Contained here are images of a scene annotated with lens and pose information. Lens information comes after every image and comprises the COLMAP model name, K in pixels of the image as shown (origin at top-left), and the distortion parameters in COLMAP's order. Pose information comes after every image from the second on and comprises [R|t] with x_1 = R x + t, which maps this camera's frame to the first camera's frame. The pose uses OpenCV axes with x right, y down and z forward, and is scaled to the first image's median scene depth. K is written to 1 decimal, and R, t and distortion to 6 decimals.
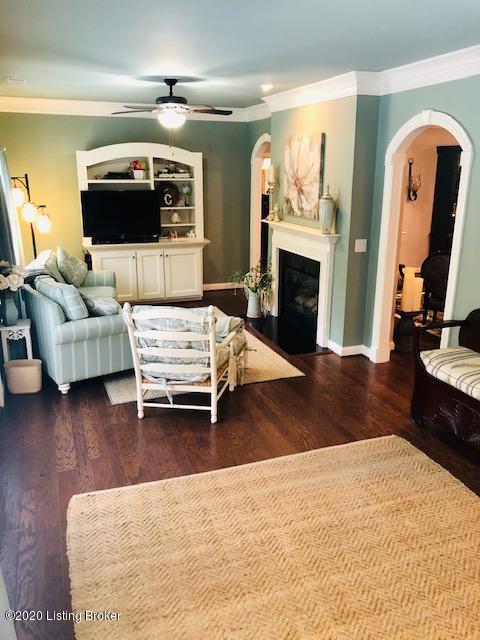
lens RADIAL K [[534.2, 0, 239.2], [0, 534.2, 320.9], [0, 0, 1]] dist [0.022421, -0.020339]
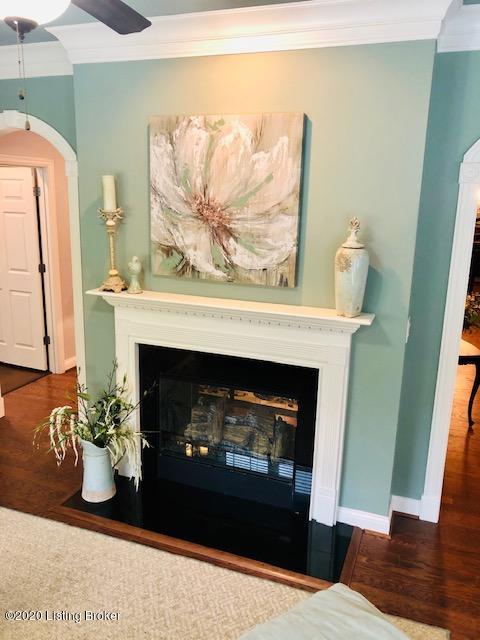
lens RADIAL K [[534.2, 0, 240.7], [0, 534.2, 318.5], [0, 0, 1]] dist [0.022421, -0.020339]
pose [[0.664999, -0.157185, 0.730116, -0.247145], [0.187170, 0.981479, 0.040824, -0.182649], [-0.723010, 0.109508, 0.682103, 0.669975]]
